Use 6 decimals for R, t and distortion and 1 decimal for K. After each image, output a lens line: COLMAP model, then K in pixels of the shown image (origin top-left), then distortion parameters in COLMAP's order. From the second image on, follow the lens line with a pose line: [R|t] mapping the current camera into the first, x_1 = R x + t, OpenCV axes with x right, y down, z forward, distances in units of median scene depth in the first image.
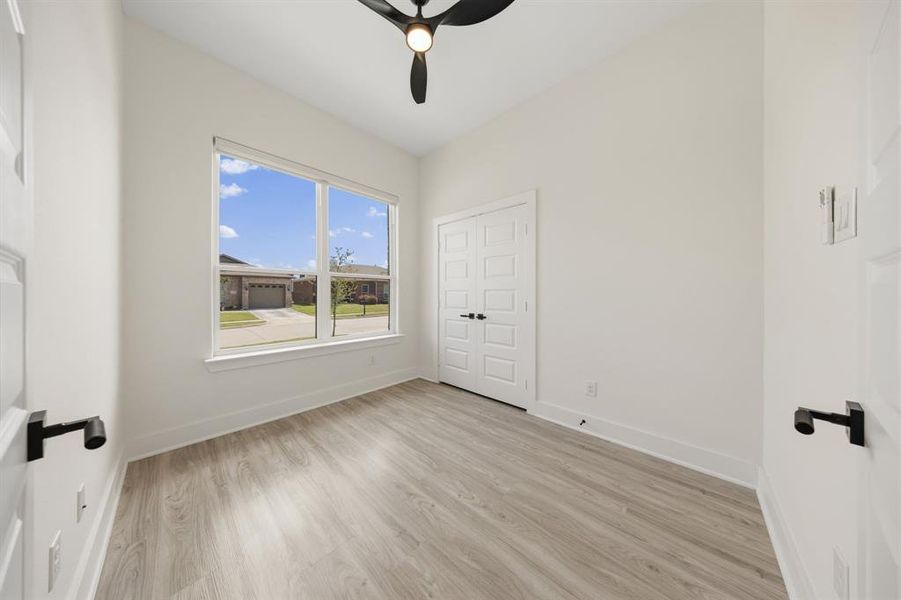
lens RADIAL K [[259.6, 0, 452.1], [0, 259.6, 297.1], [0, 0, 1]] dist [0.001789, -0.000075]
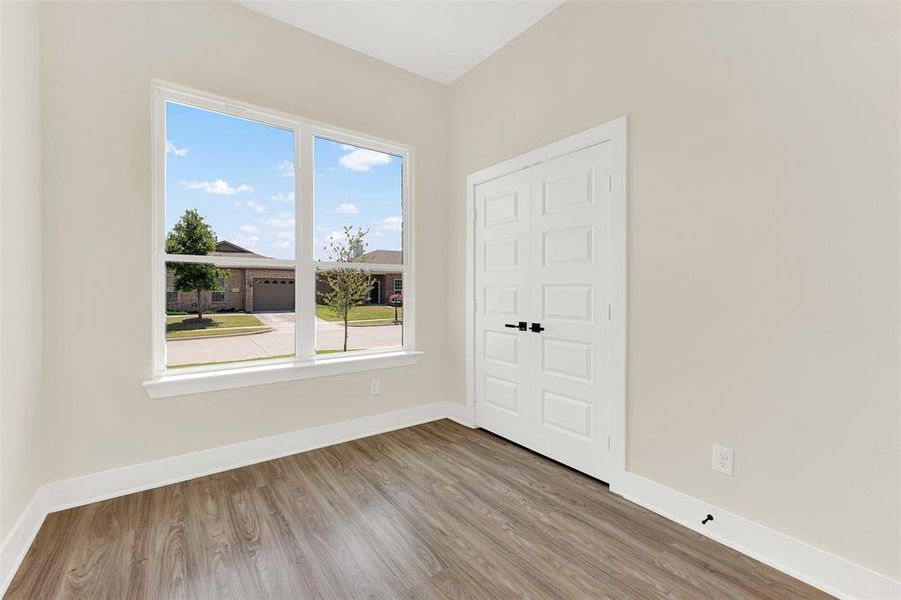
lens RADIAL K [[379.5, 0, 456.6], [0, 379.5, 298.5], [0, 0, 1]] dist [0.010148, 0.000792]
pose [[0.983721, 0.000301, -0.179701, 0.090769], [0.000979, 0.999975, 0.007038, -0.001278], [0.179698, -0.007100, 0.983696, 0.071325]]
